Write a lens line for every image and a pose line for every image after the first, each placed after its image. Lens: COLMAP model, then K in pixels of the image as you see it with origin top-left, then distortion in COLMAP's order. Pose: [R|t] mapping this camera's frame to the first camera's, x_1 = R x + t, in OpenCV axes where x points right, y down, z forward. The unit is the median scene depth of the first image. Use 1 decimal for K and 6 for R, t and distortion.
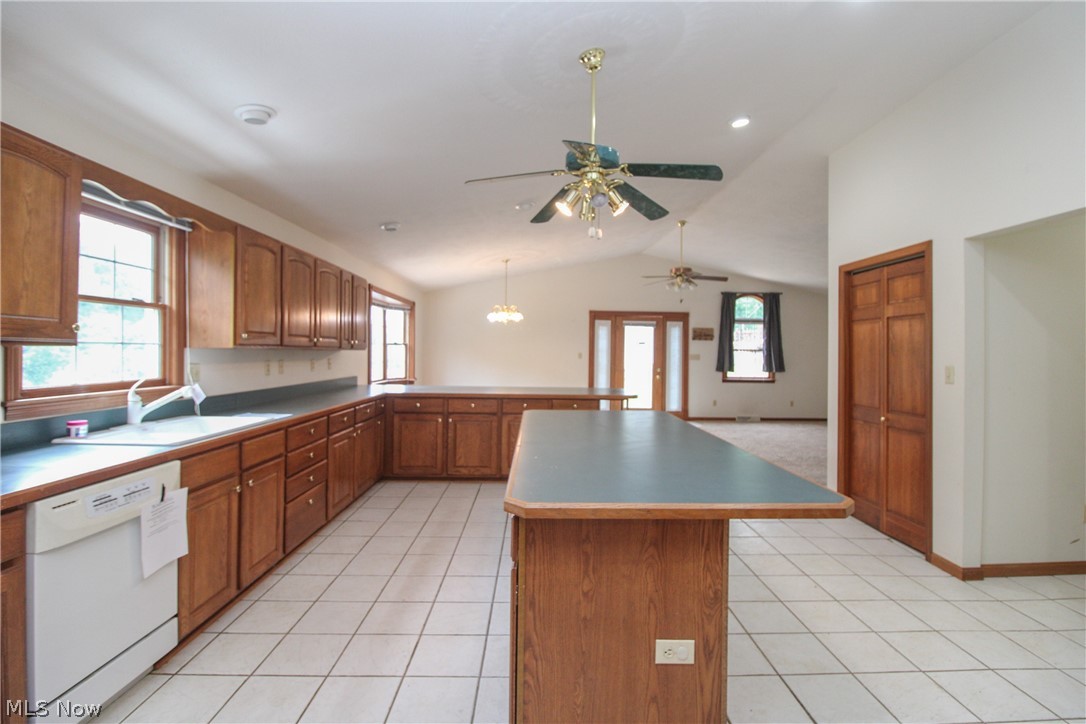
lens RADIAL K [[511.7, 0, 545.2], [0, 511.7, 347.2], [0, 0, 1]] dist [-0.014526, -0.001341]
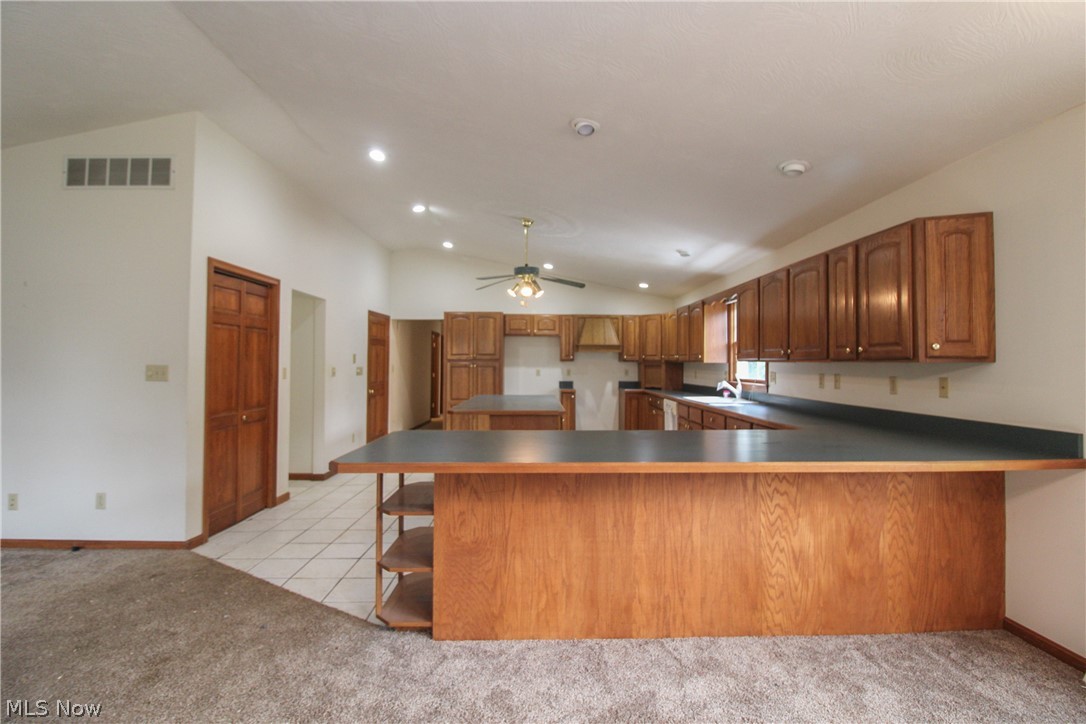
lens RADIAL K [[511.7, 0, 545.2], [0, 511.7, 347.2], [0, 0, 1]] dist [-0.014526, -0.001341]
pose [[-0.999883, -0.014598, 0.004622, -0.000023], [-0.014779, 0.999011, -0.041926, 0.009885], [-0.004005, -0.041989, -0.999110, 0.826331]]
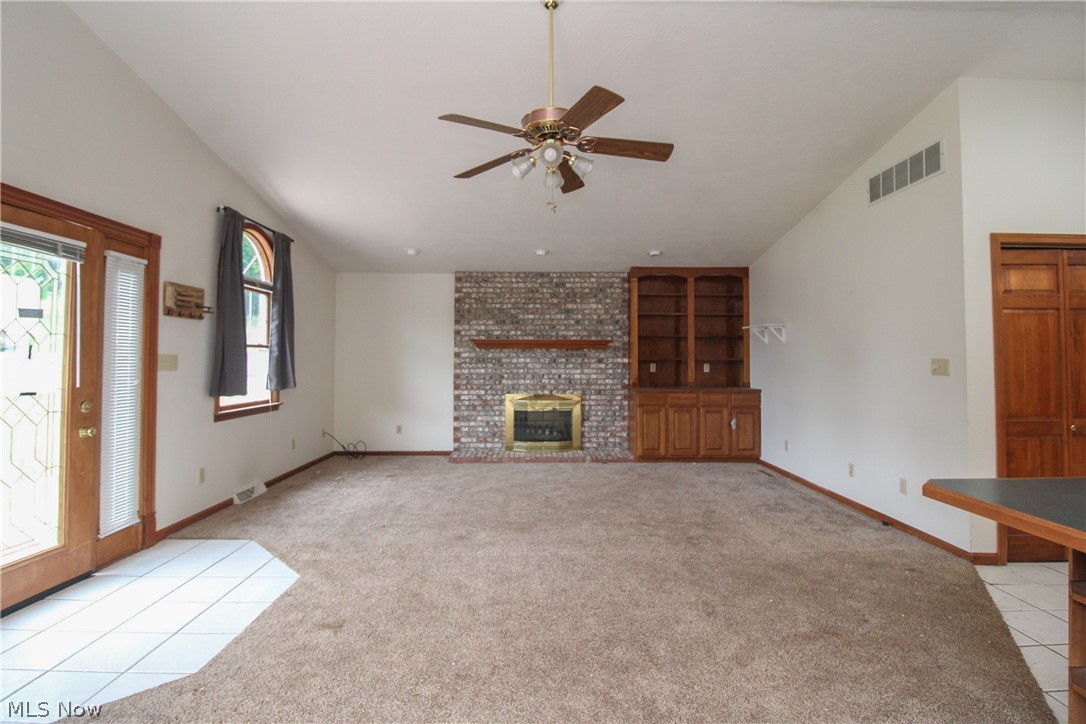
lens RADIAL K [[511.7, 0, 545.2], [0, 511.7, 347.2], [0, 0, 1]] dist [-0.014526, -0.001341]
pose [[-0.005768, 0.013635, 0.999890, -0.070270], [-0.009917, 0.999857, -0.013692, 0.011062], [-0.999934, -0.009995, -0.005632, 0.738924]]
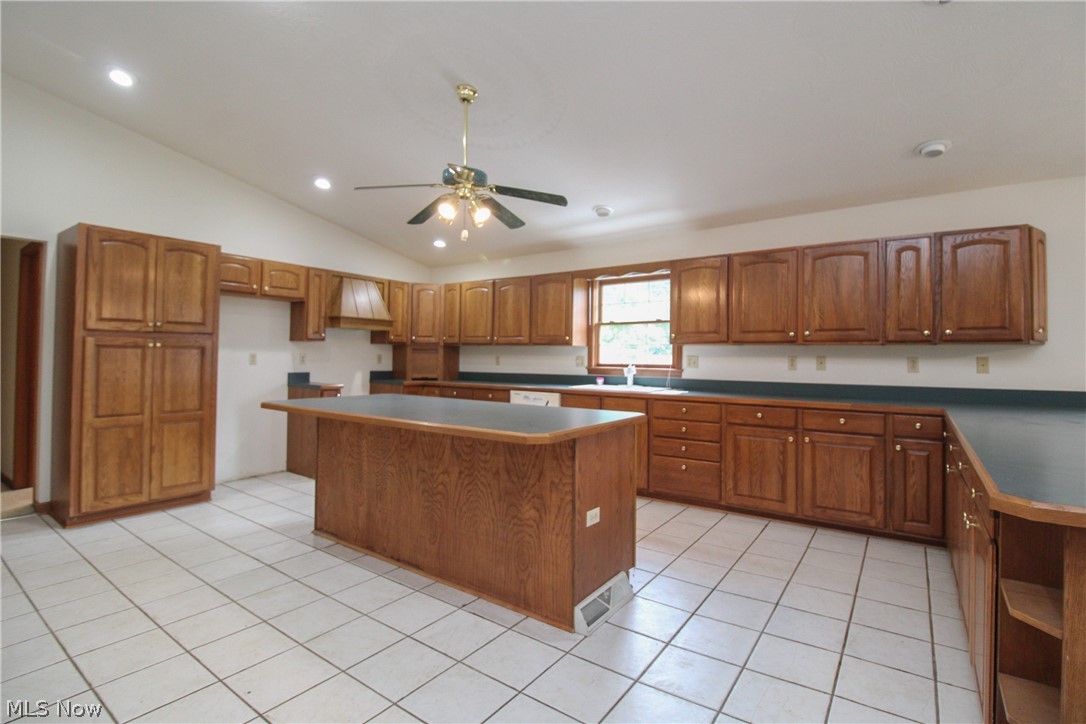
lens RADIAL K [[504.2, 0, 545.8], [0, 504.2, 348.2], [0, 0, 1]] dist [-0.014568, -0.000163]
pose [[-0.605296, -0.031455, -0.795379, 0.245607], [-0.009195, 0.999429, -0.032527, 0.019842], [0.795947, -0.012375, -0.605239, 0.497406]]
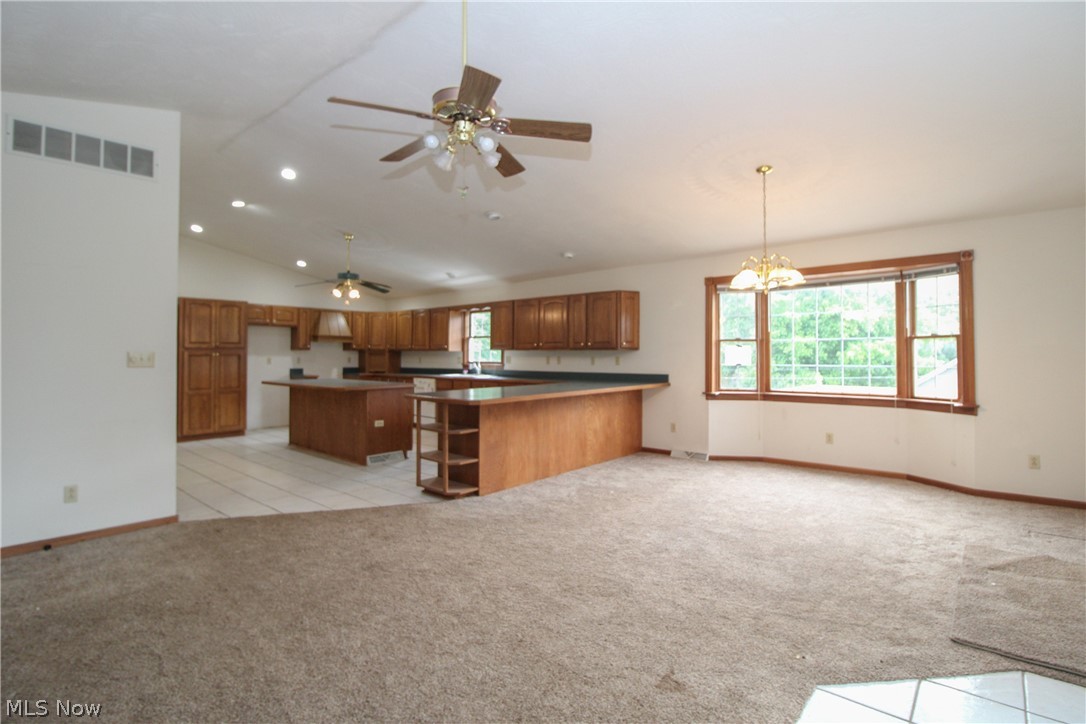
lens RADIAL K [[511.7, 0, 545.2], [0, 511.7, 347.2], [0, 0, 1]] dist [-0.014526, -0.001341]
pose [[-0.678523, -0.021469, -0.734265, 0.354344], [0.000218, 0.999567, -0.029428, 0.019549], [0.734579, -0.020128, -0.678225, 0.935684]]
